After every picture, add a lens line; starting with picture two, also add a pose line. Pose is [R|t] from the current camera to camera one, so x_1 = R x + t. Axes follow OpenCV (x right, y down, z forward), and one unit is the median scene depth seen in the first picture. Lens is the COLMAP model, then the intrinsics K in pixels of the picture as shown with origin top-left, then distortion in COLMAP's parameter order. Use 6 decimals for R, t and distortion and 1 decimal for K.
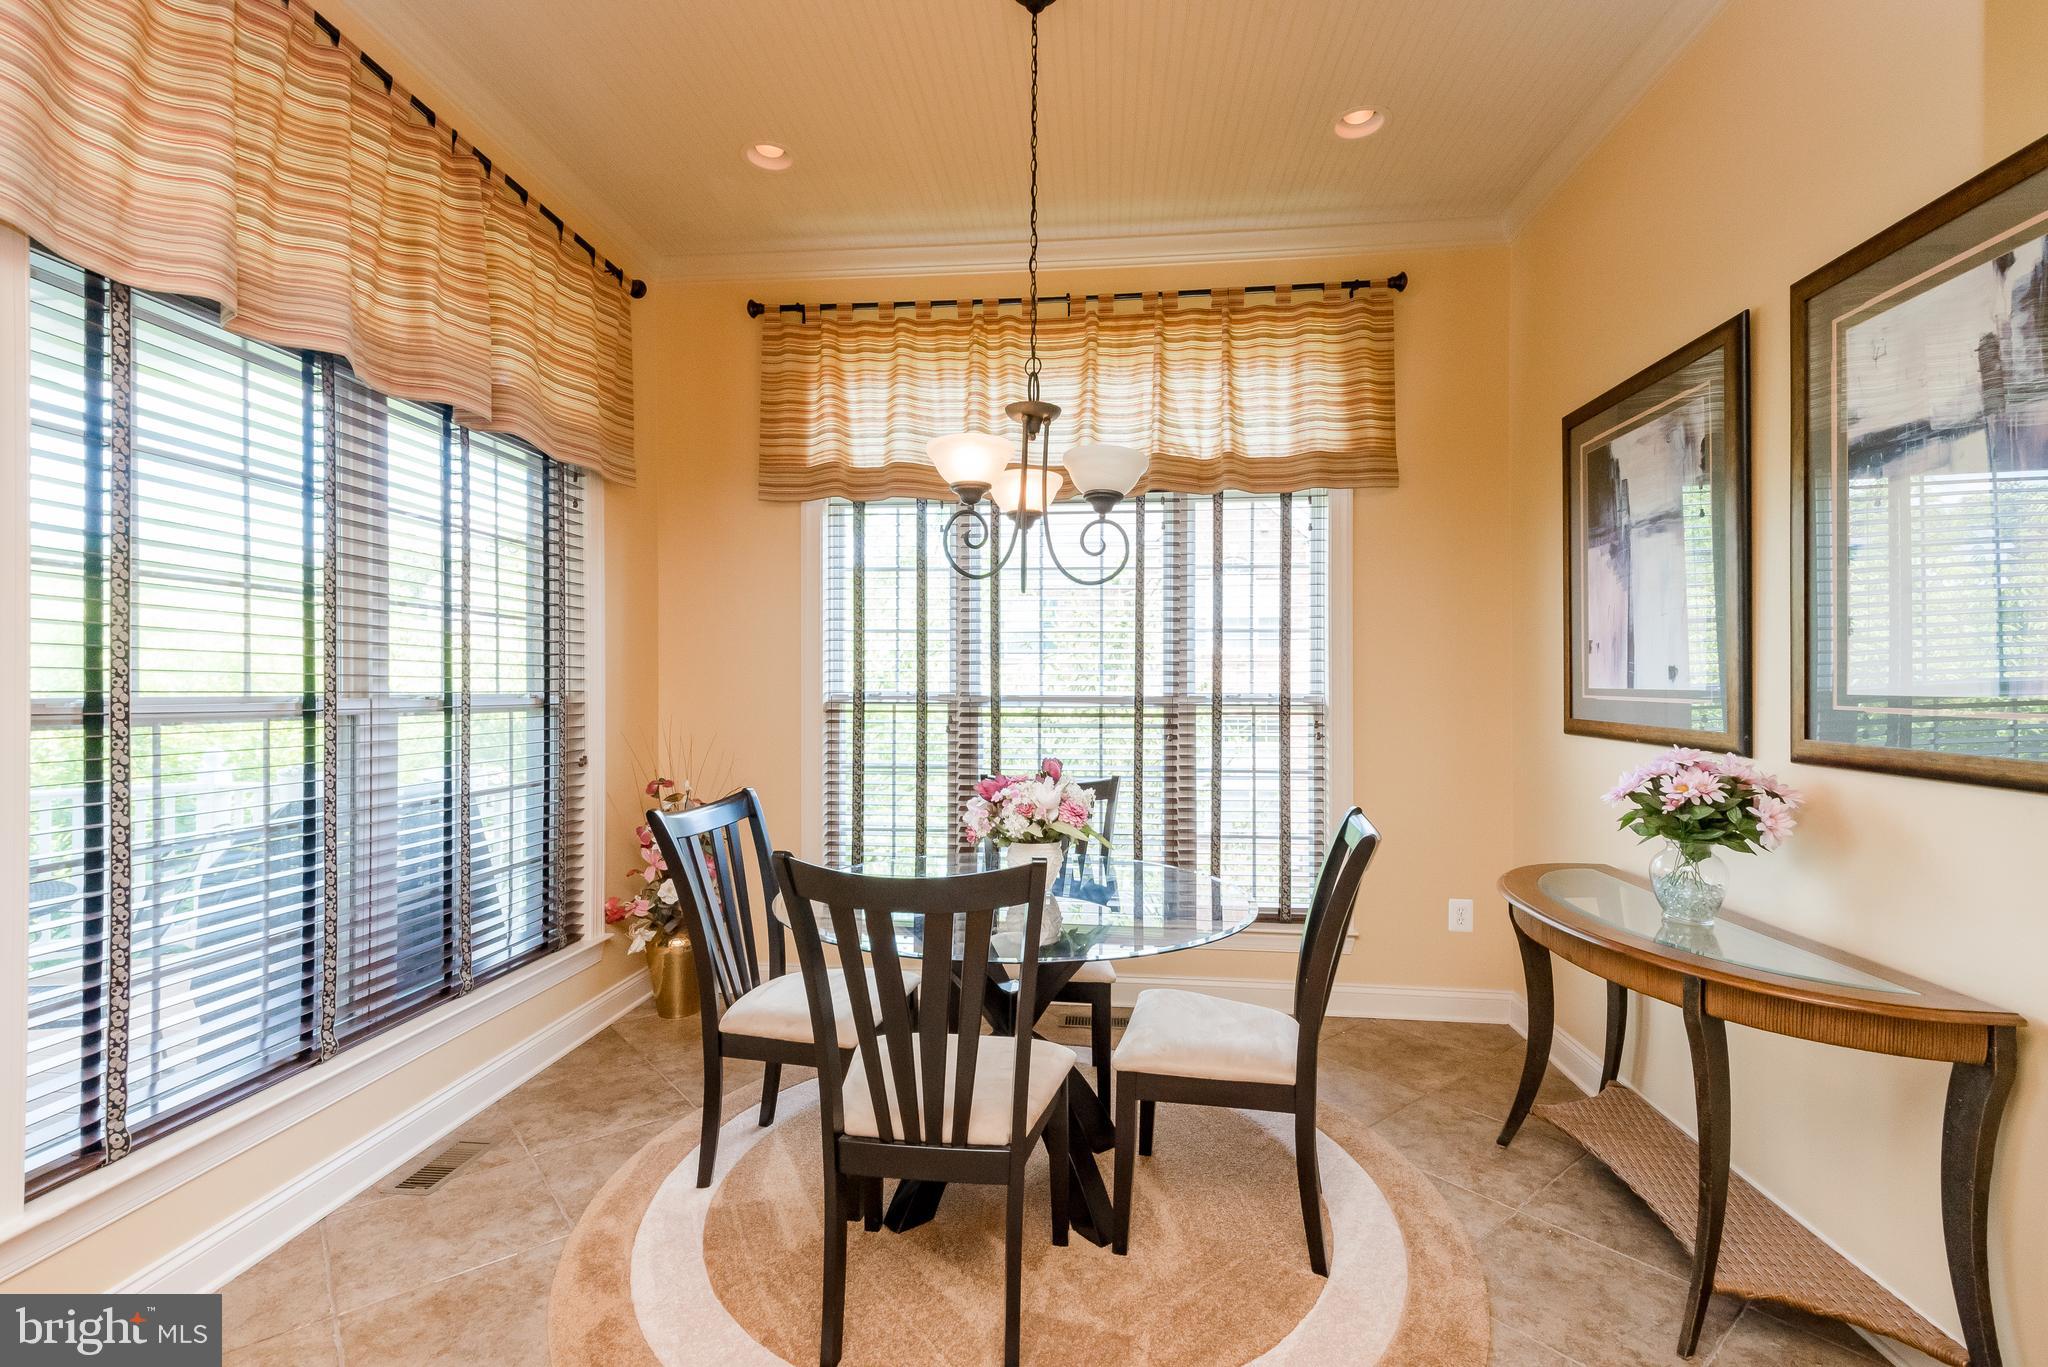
lens RADIAL K [[915.8, 0, 1017.3], [0, 915.8, 691.1], [0, 0, 1]] dist [0.023263, -0.000190]
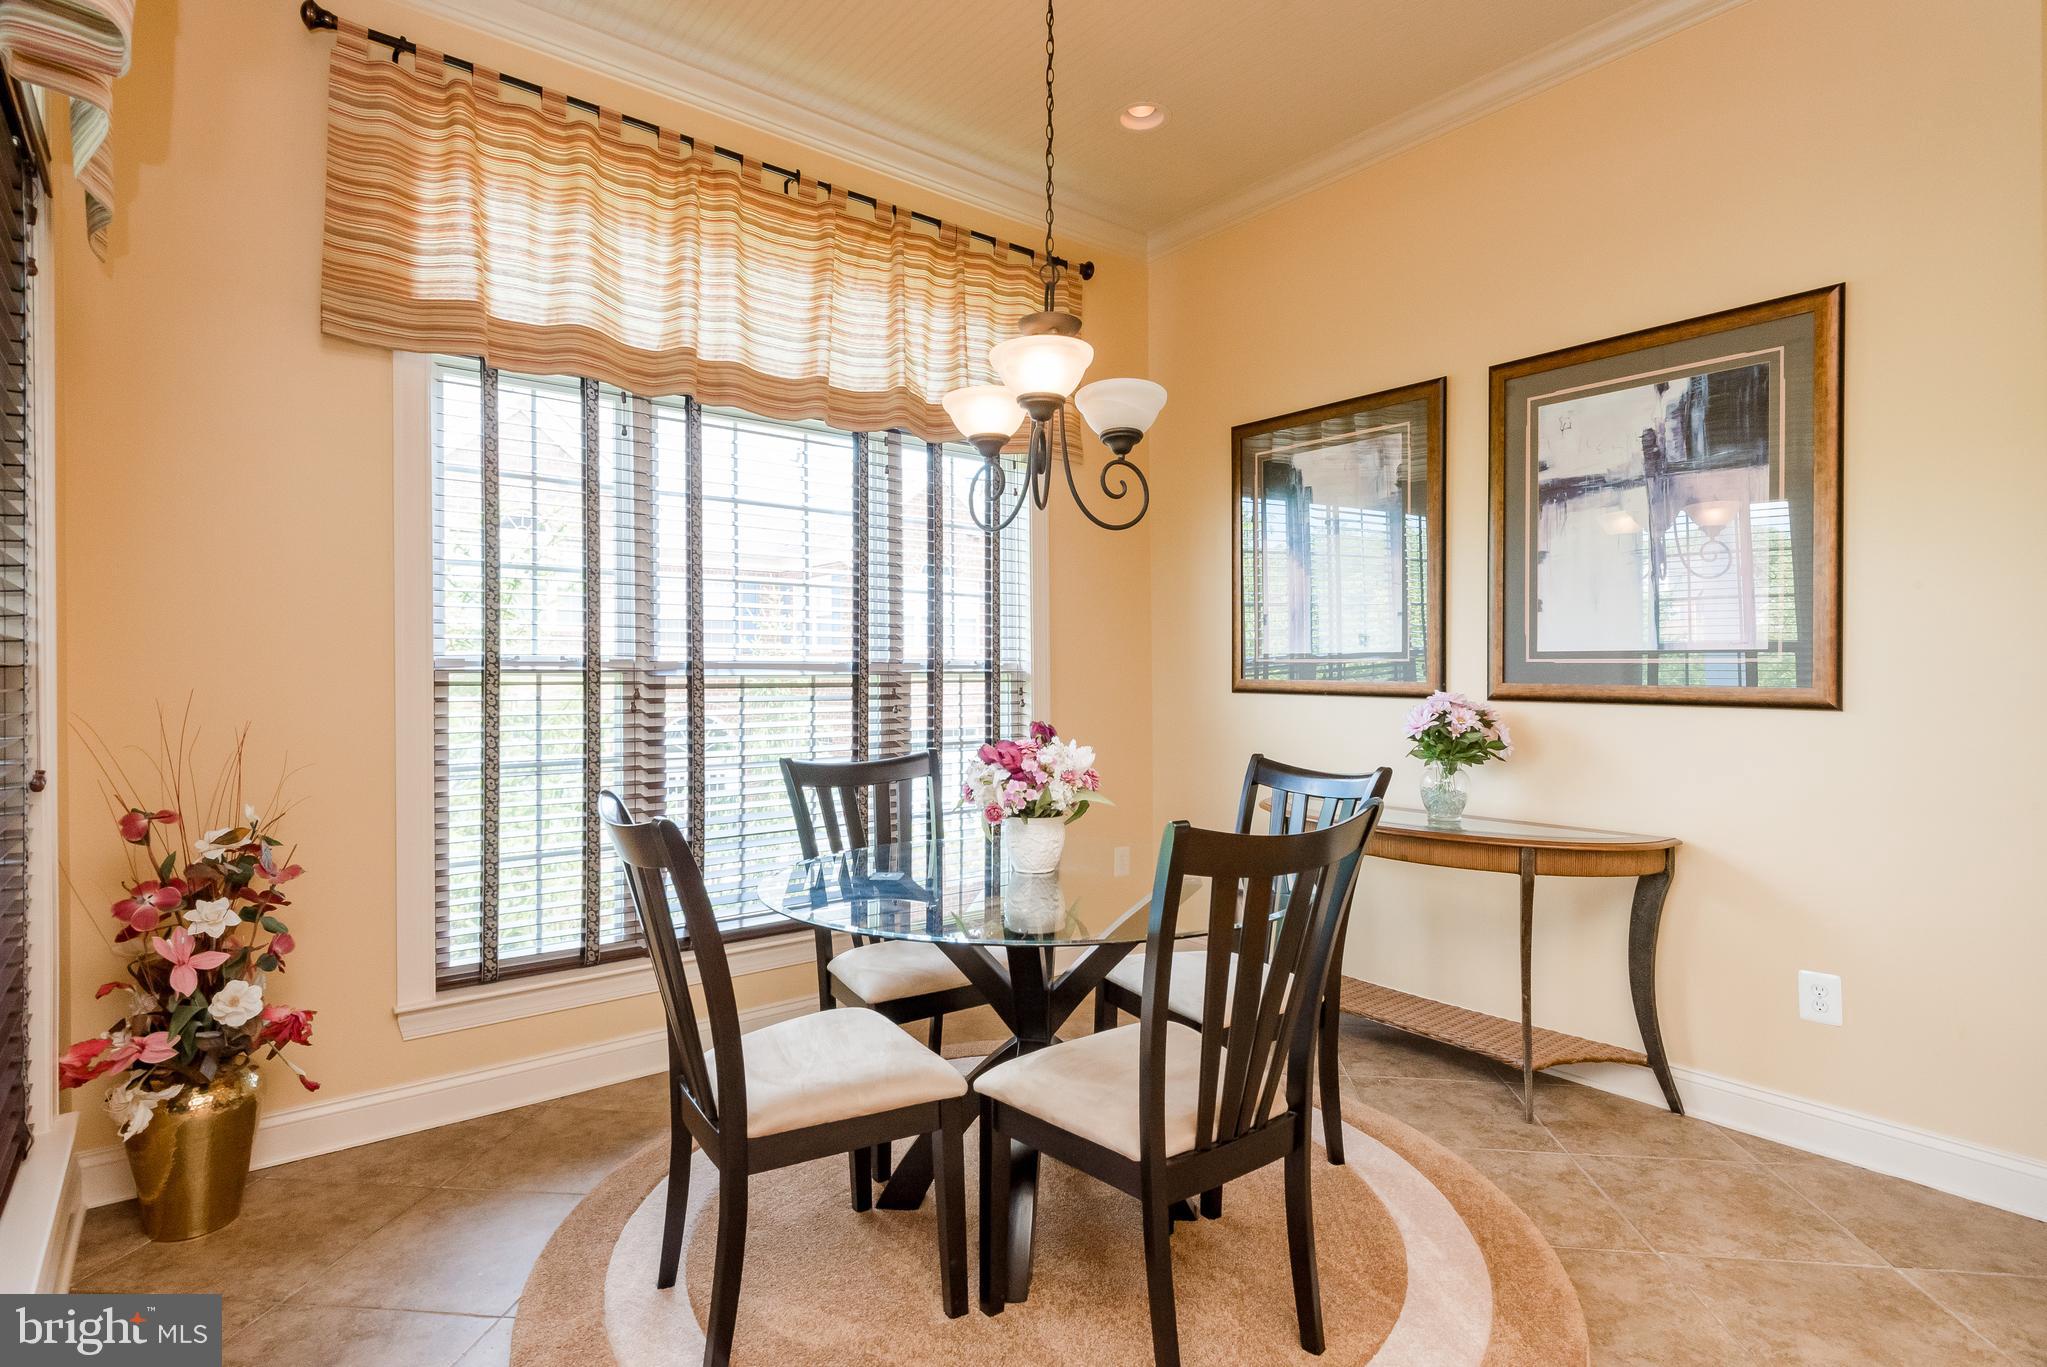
lens RADIAL K [[1029.4, 0, 1026.5], [0, 1029.4, 672.3], [0, 0, 1]] dist [0.043544, -0.027777]
pose [[0.720253, 0.001069, 0.693710, -0.440289], [0.005913, 0.999953, -0.007679, 0.023387], [-0.693686, 0.009633, 0.720213, 0.194872]]
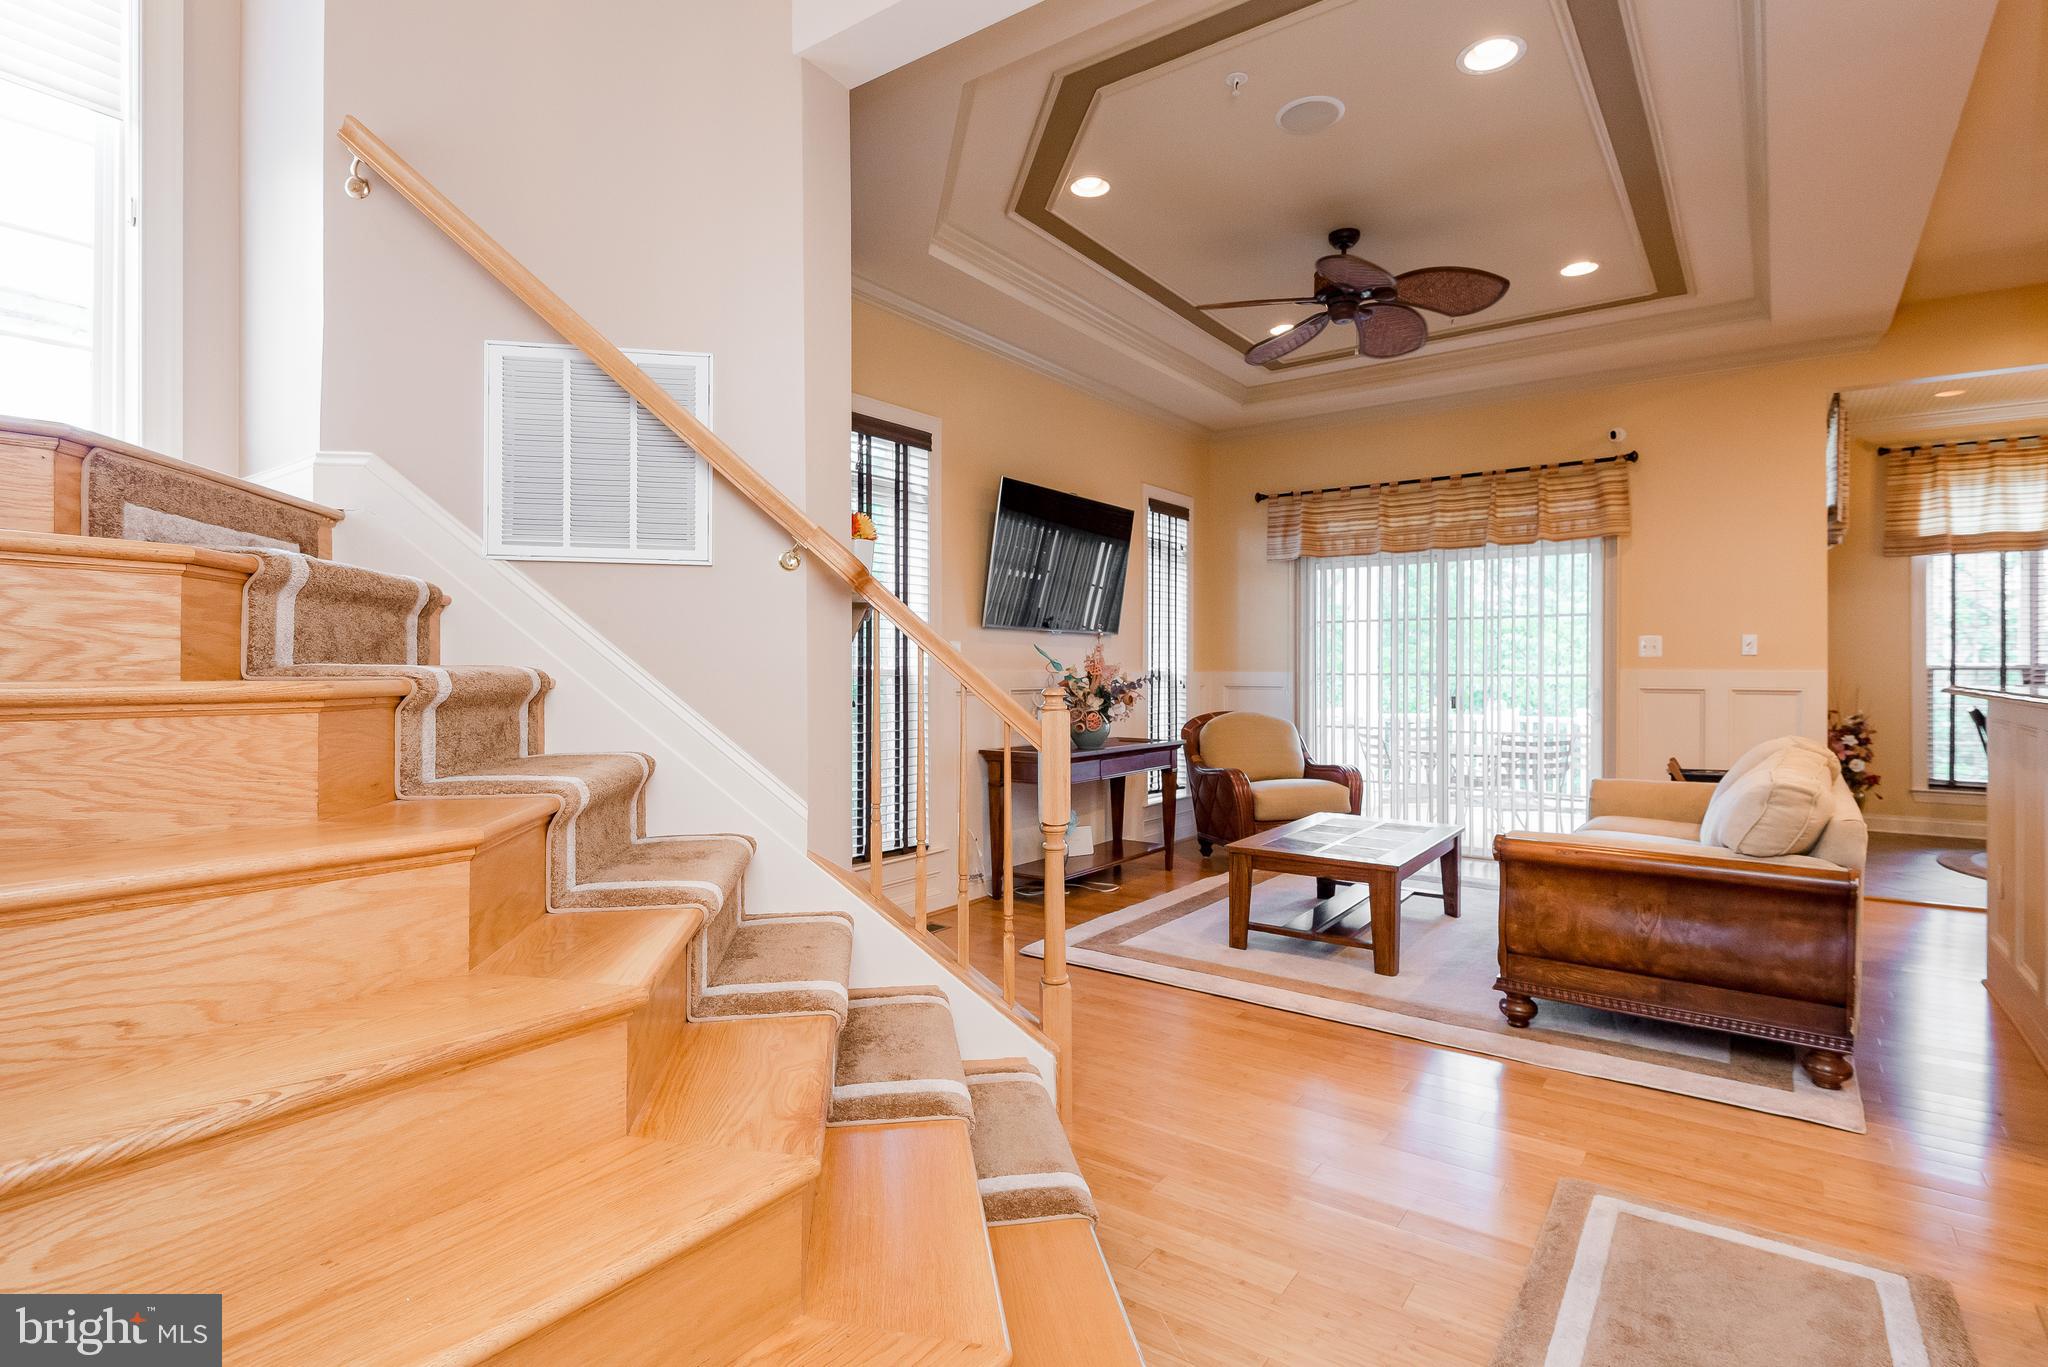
lens RADIAL K [[991.6, 0, 1024.0], [0, 991.6, 683.5], [0, 0, 1]] dist [-0.003528, -0.001325]
pose [[0.860699, 0.001525, -0.509111, -0.777721], [-0.001531, 0.999999, 0.000409, 0.046204], [0.509111, 0.000428, 0.860701, -1.600070]]
